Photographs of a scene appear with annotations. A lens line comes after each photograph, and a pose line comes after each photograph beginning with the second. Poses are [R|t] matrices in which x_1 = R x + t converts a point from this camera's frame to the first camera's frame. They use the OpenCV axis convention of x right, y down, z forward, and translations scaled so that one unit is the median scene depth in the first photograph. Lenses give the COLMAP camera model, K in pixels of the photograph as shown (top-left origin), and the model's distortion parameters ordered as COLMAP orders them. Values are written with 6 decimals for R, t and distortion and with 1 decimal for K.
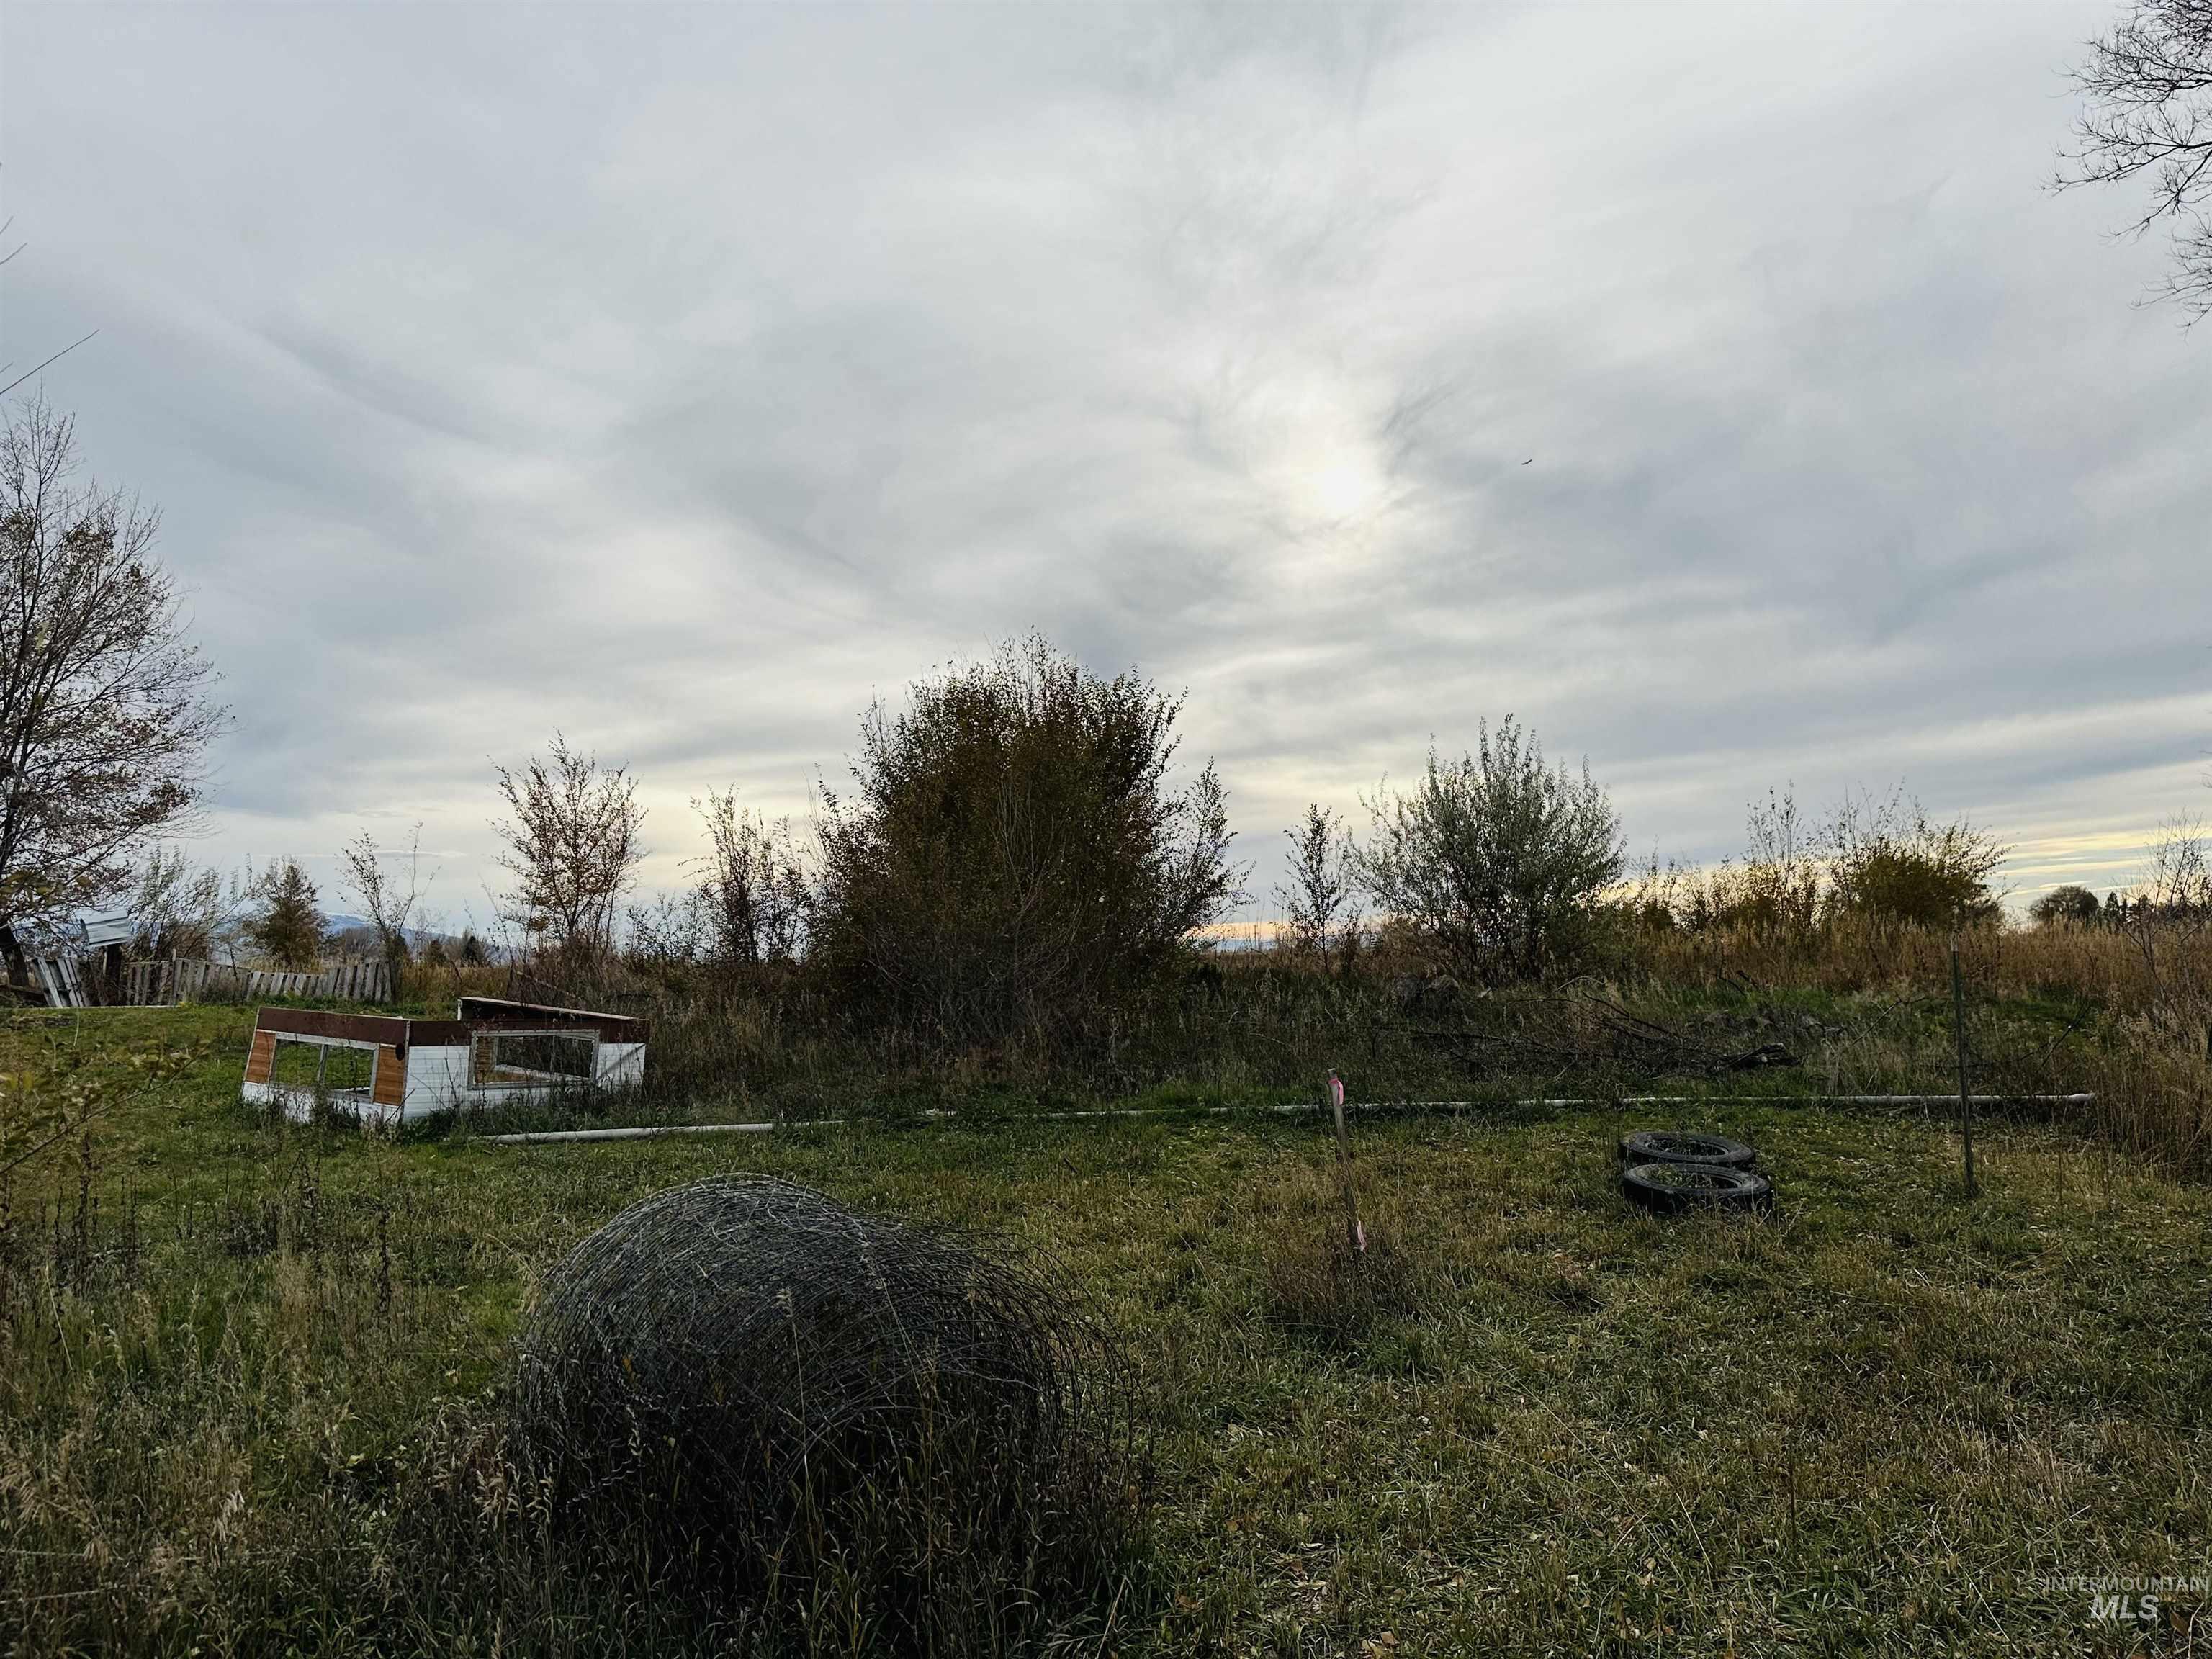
lens RADIAL K [[1539.2, 0, 1100.4], [0, 1539.2, 813.1], [0, 0, 1]] dist [0.115684, -0.172898]
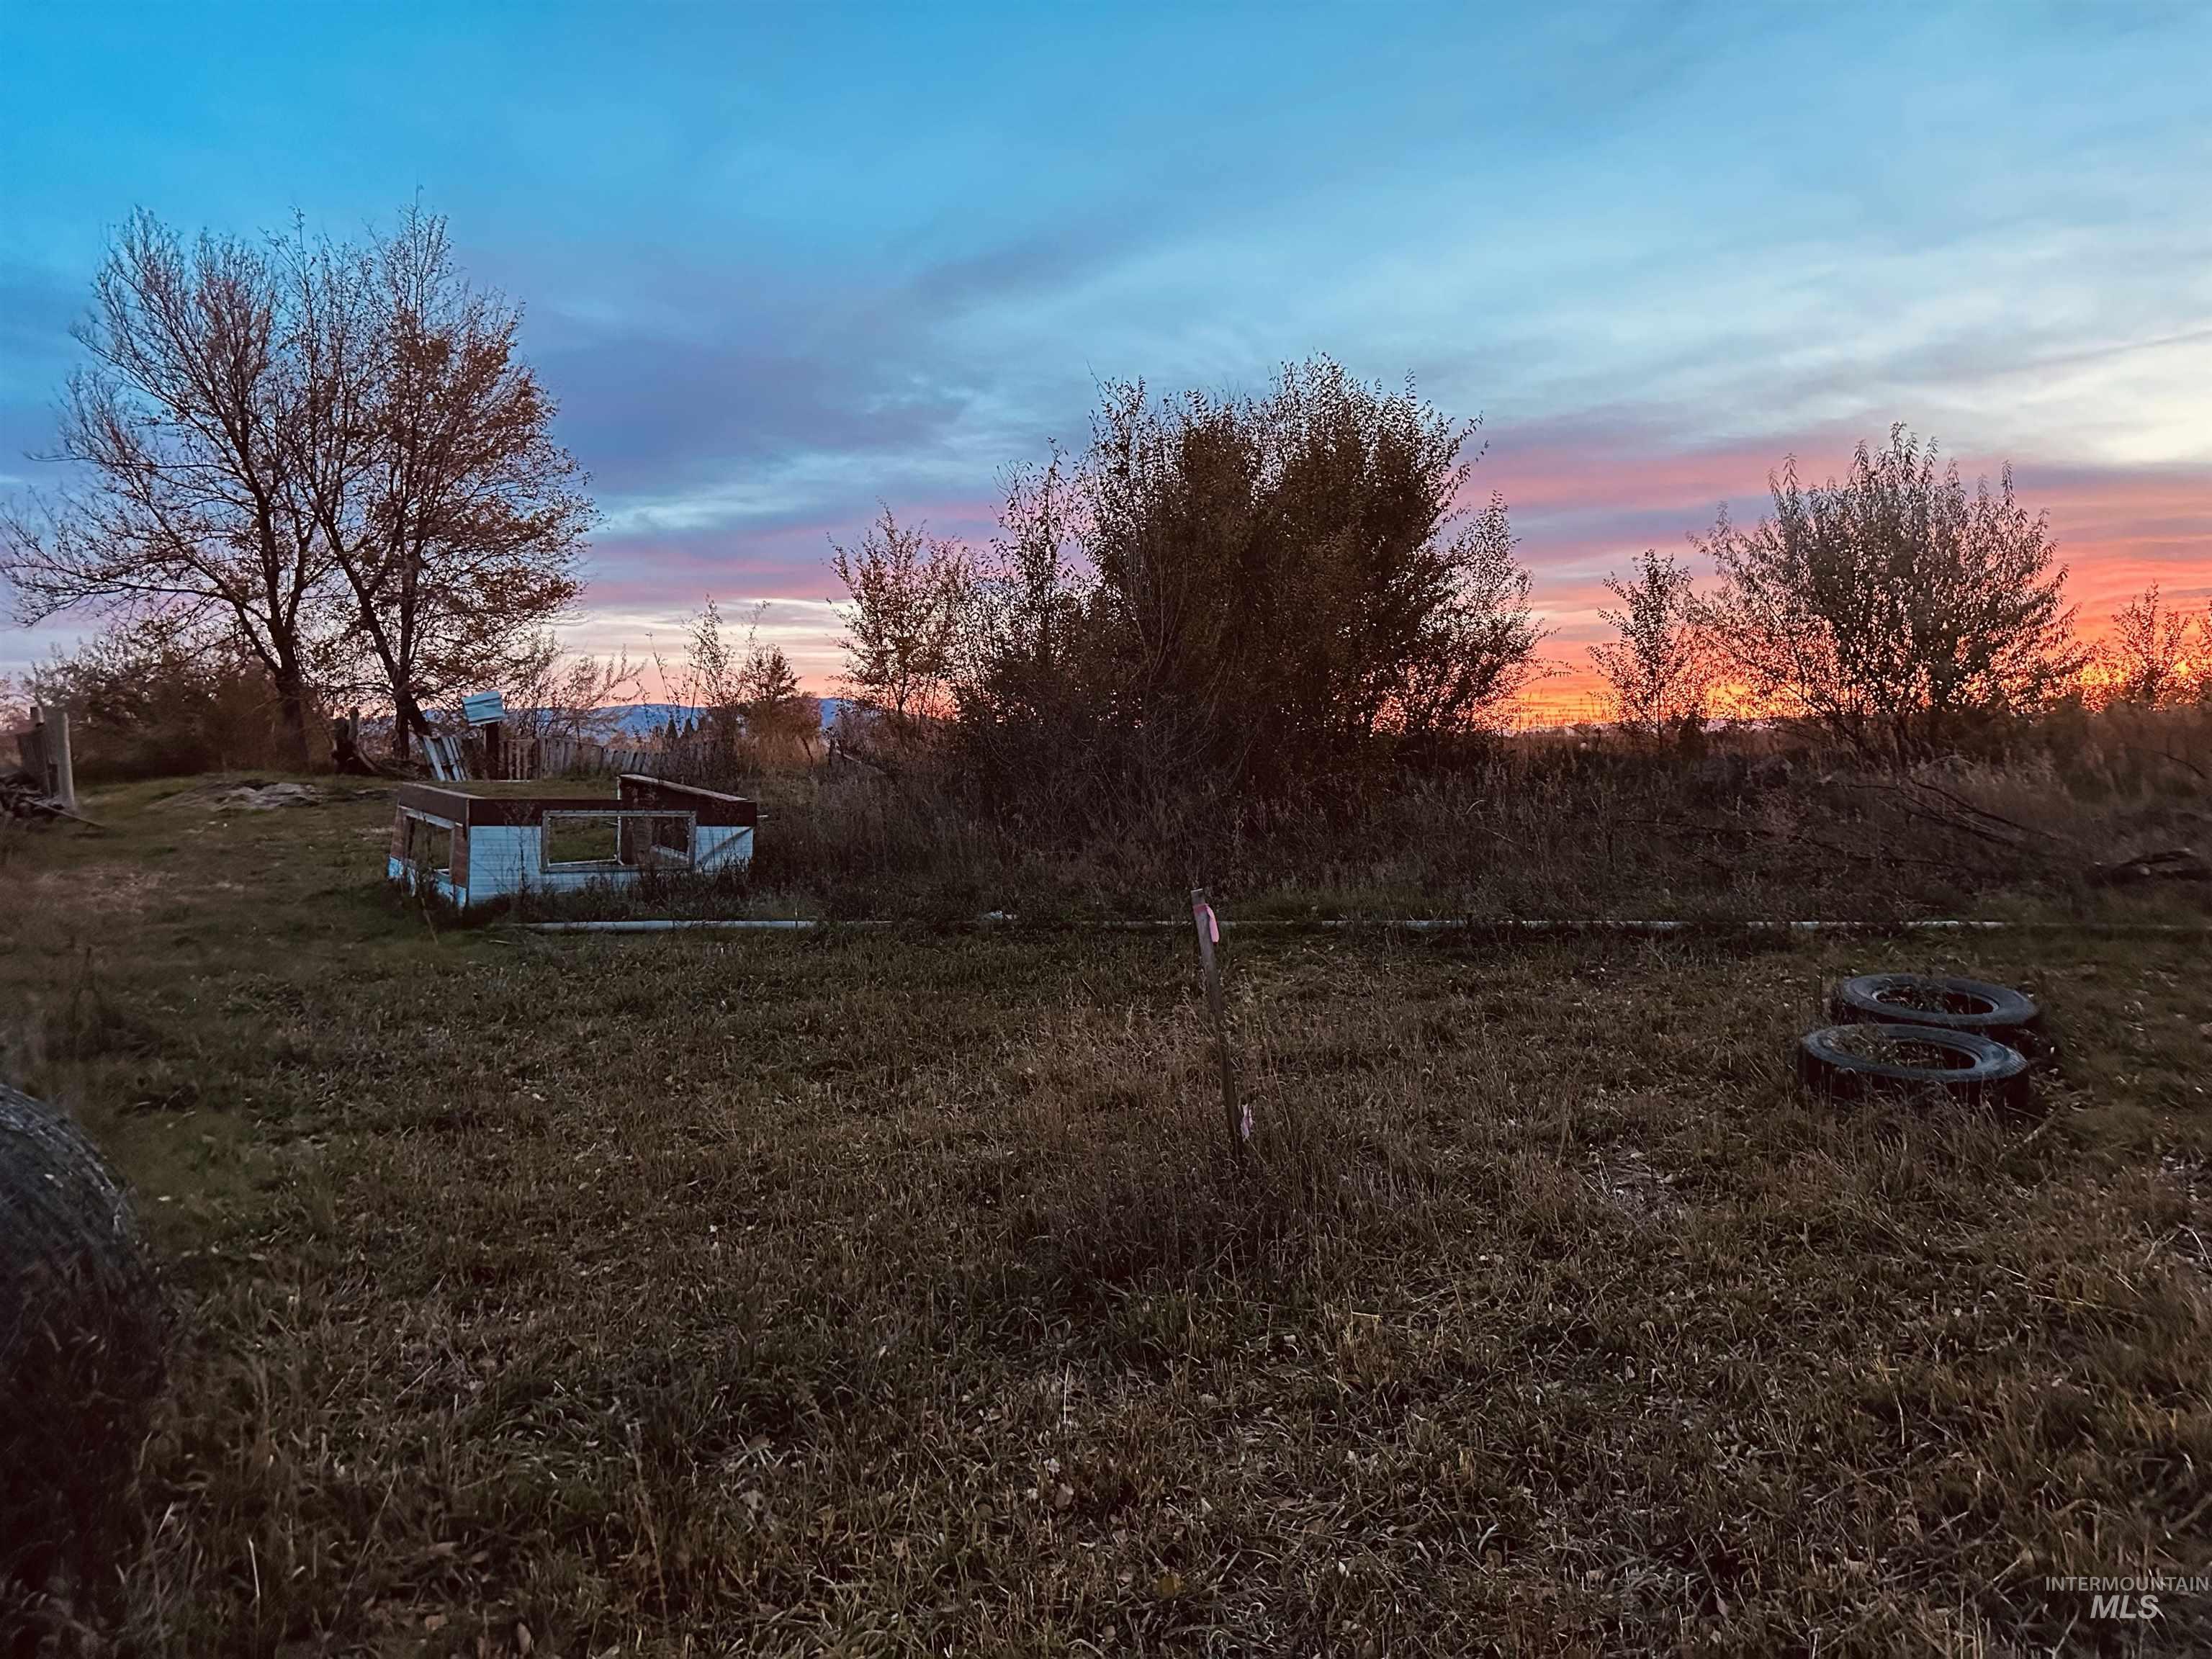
lens RADIAL K [[1527.4, 0, 1075.2], [0, 1527.4, 856.7], [0, 0, 1]] dist [0.075276, -0.112676]
pose [[0.953910, 0.021092, -0.299349, 0.168354], [0.029638, 0.986028, 0.163920, 0.021690], [0.298624, -0.165237, 0.939958, 0.199650]]
